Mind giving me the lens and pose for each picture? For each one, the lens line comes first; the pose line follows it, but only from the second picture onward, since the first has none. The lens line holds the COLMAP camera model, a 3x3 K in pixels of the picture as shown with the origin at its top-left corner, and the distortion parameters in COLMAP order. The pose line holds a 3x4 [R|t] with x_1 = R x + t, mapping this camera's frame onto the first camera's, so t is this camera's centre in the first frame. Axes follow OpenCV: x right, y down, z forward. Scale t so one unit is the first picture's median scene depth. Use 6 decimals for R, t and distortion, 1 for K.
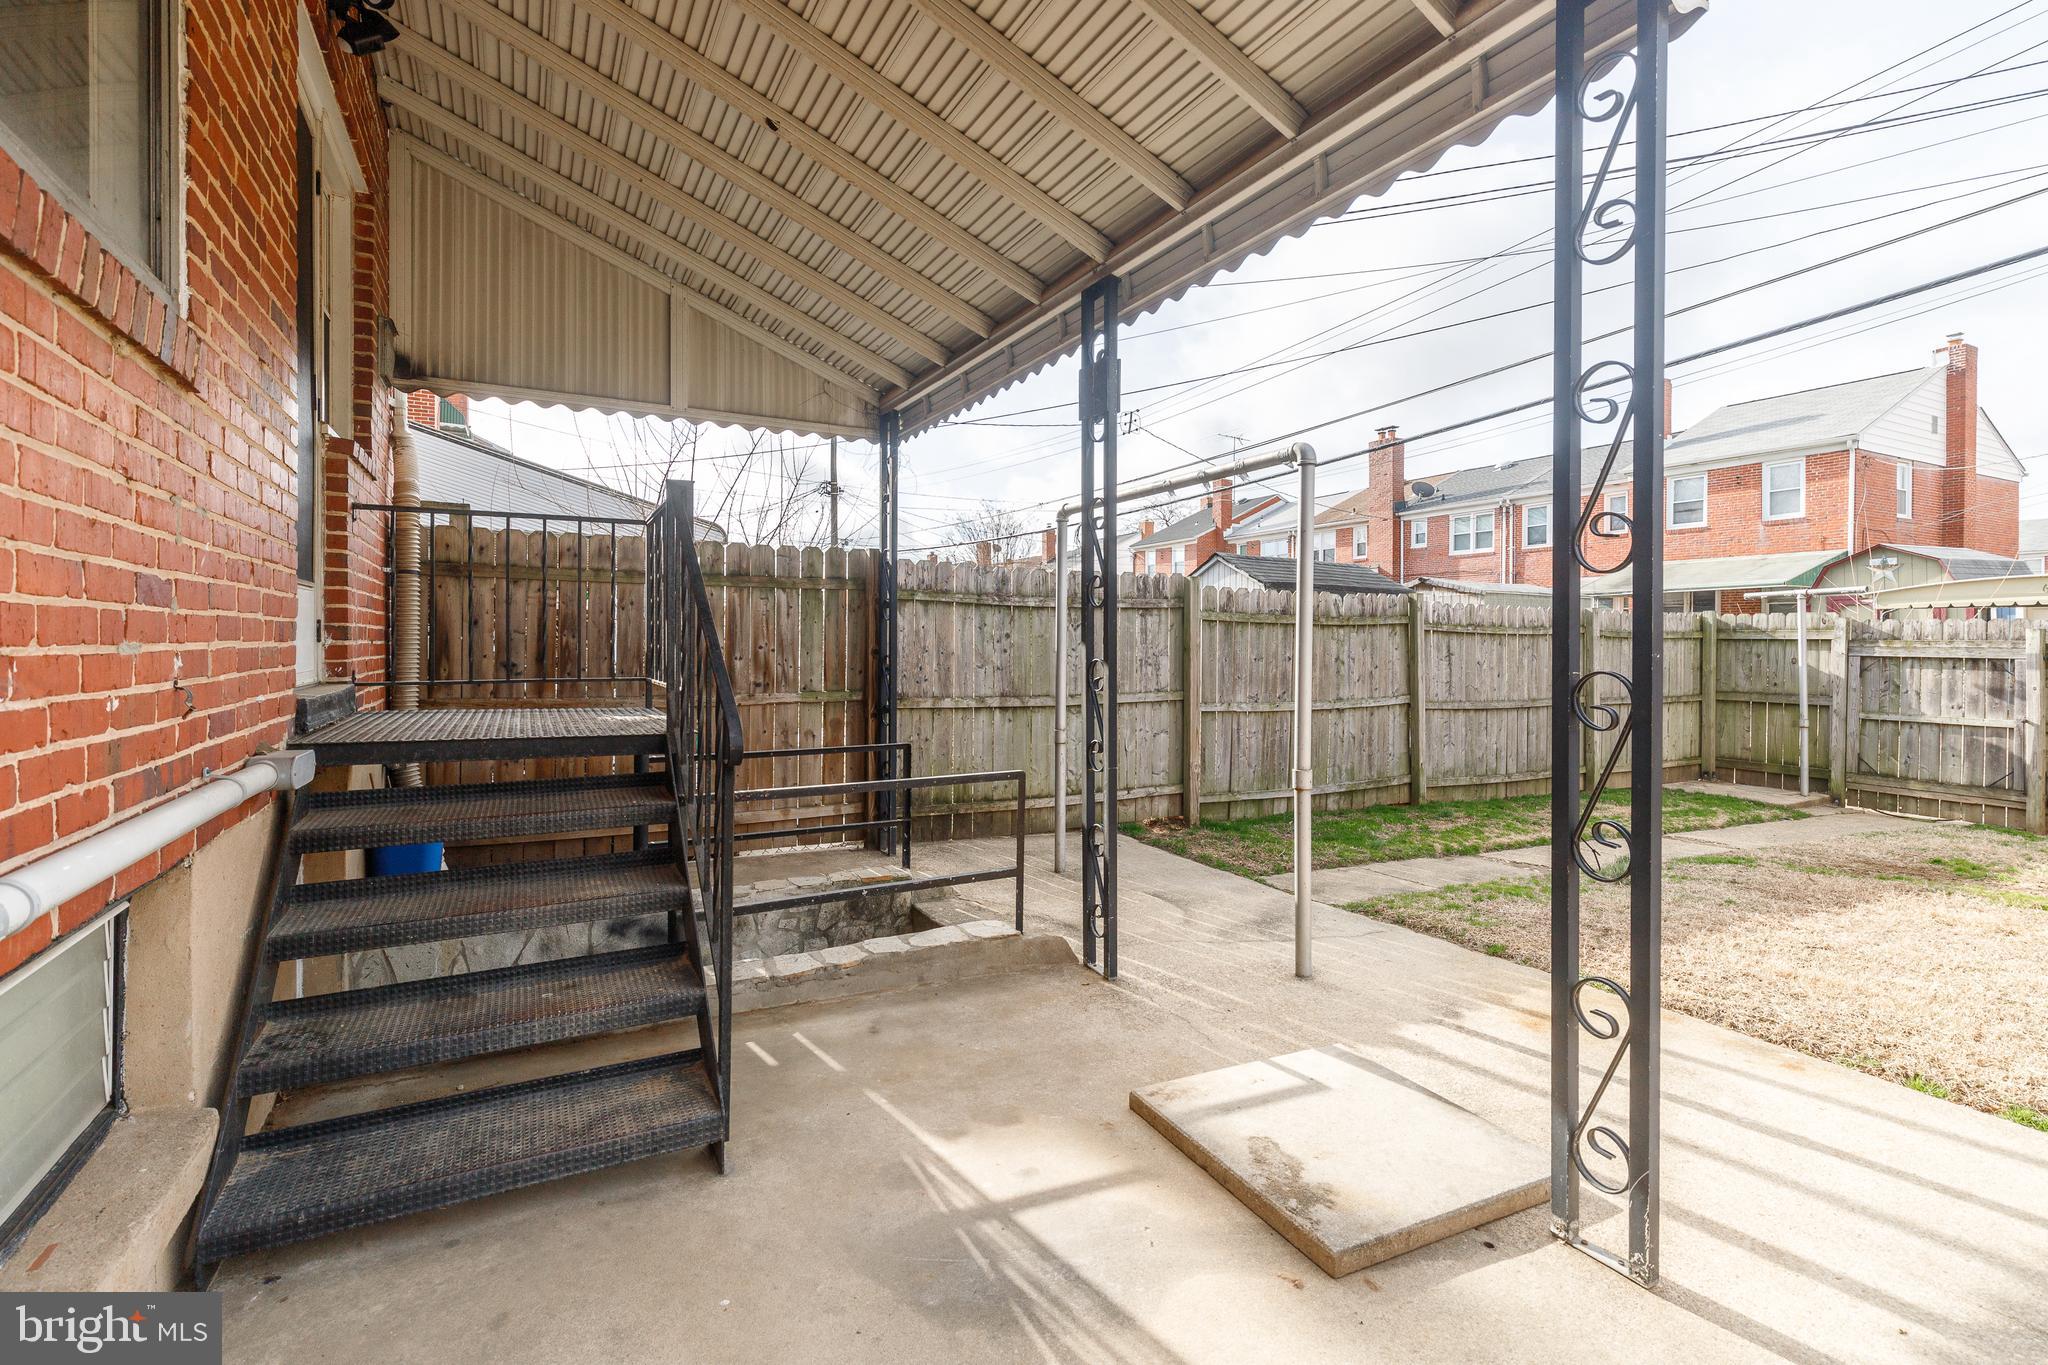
lens RADIAL K [[960.7, 0, 1021.2], [0, 960.7, 650.2], [0, 0, 1]] dist [0.000693, 0.000089]
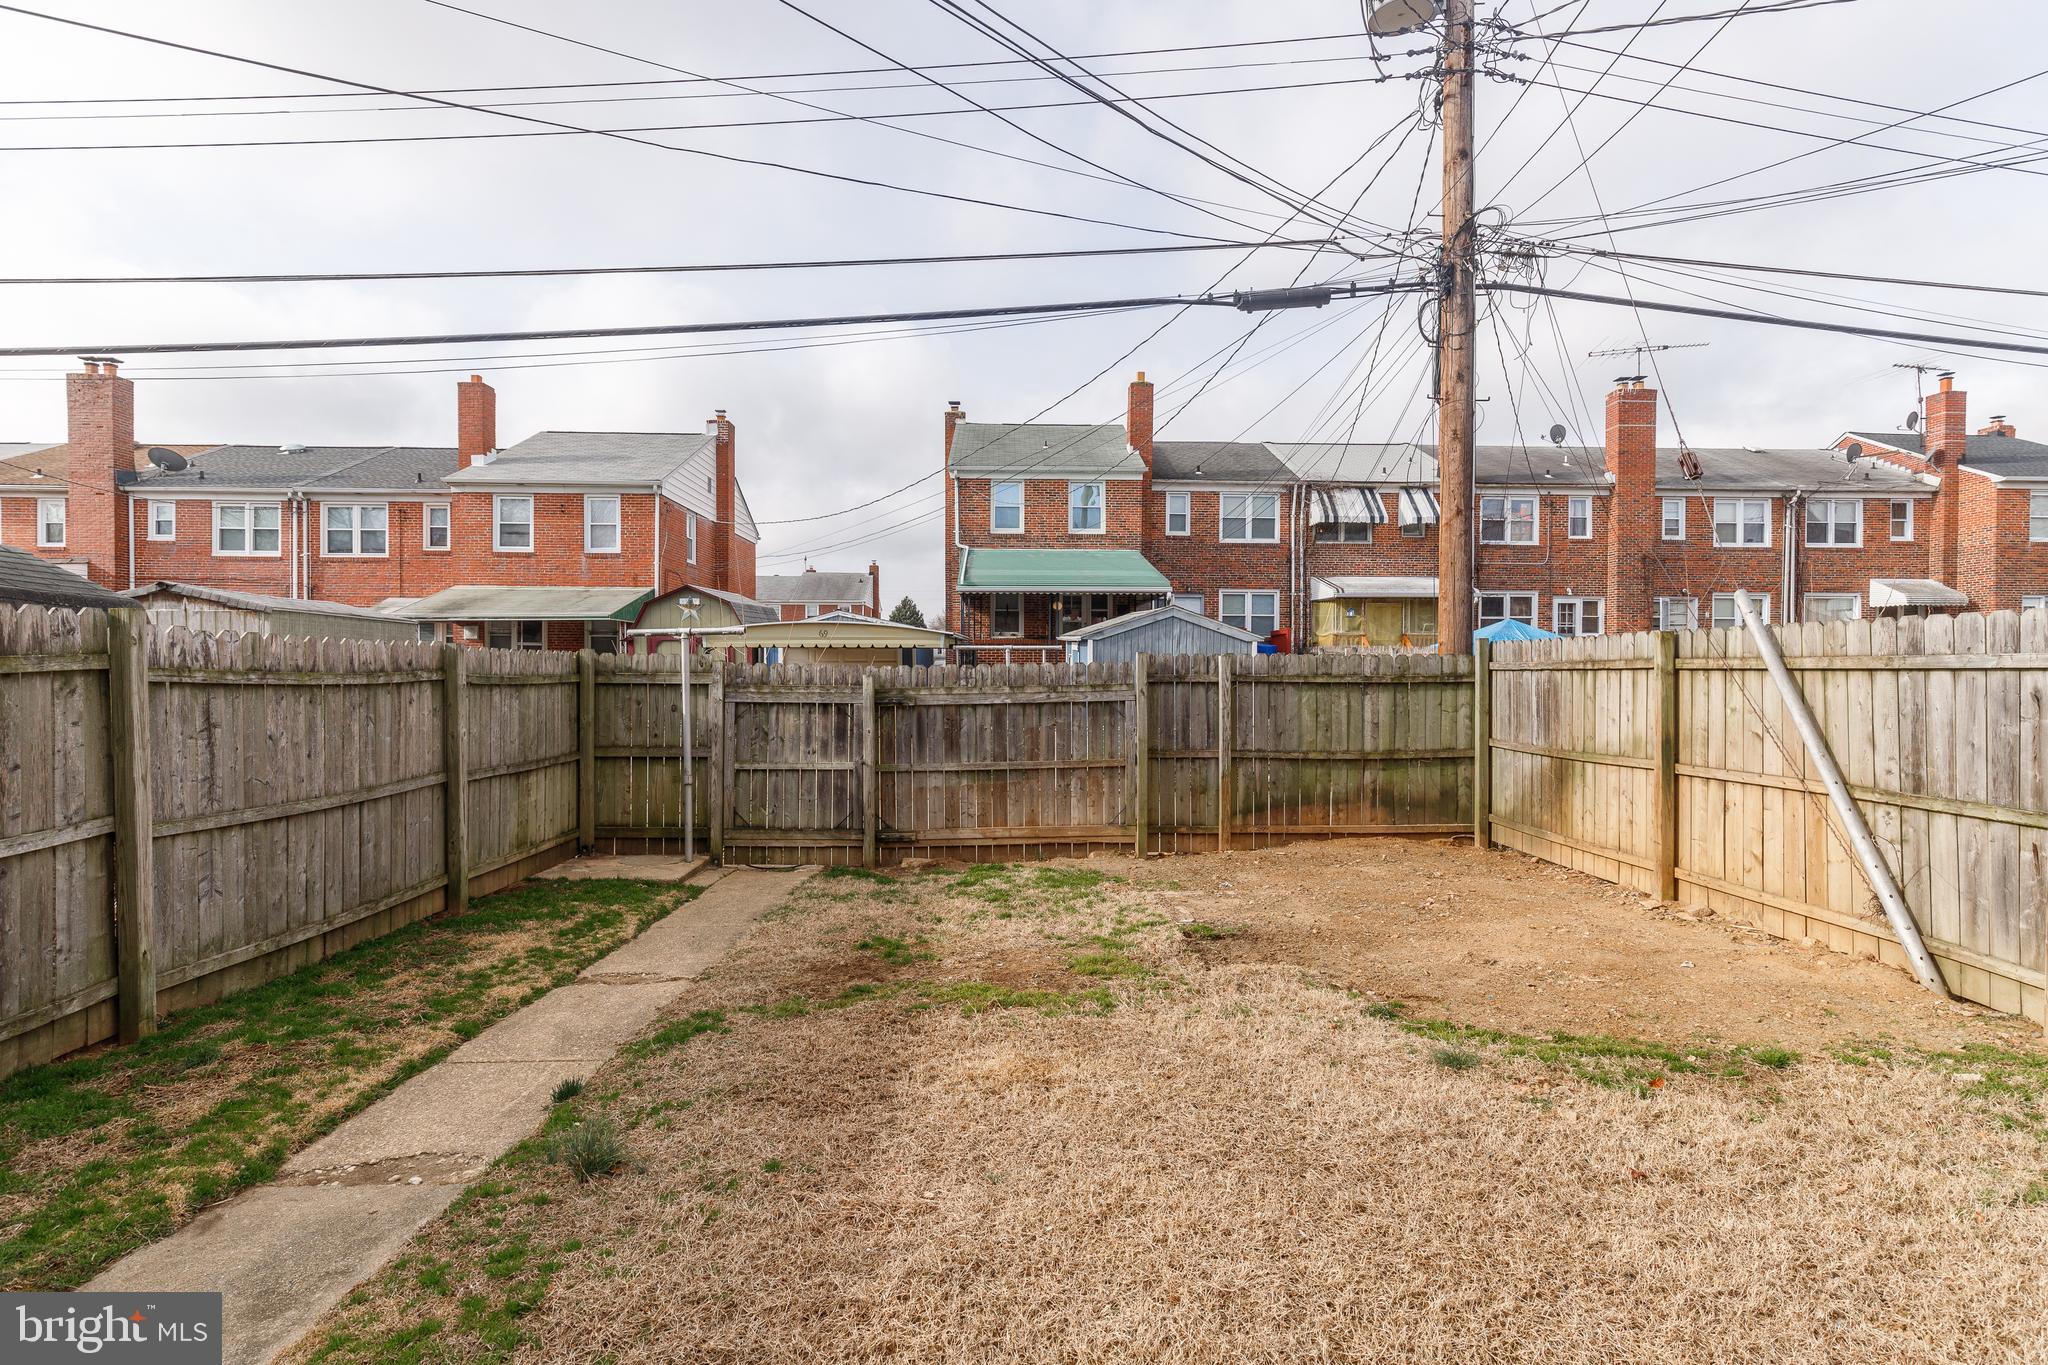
lens RADIAL K [[985.4, 0, 1023.7], [0, 985.4, 677.8], [0, 0, 1]] dist [0.001295, 0.000061]
pose [[0.448211, -0.007297, 0.893898, 0.141869], [0.003971, 0.999973, 0.006172, -0.021398], [-0.893919, 0.000783, 0.448228, 0.312467]]
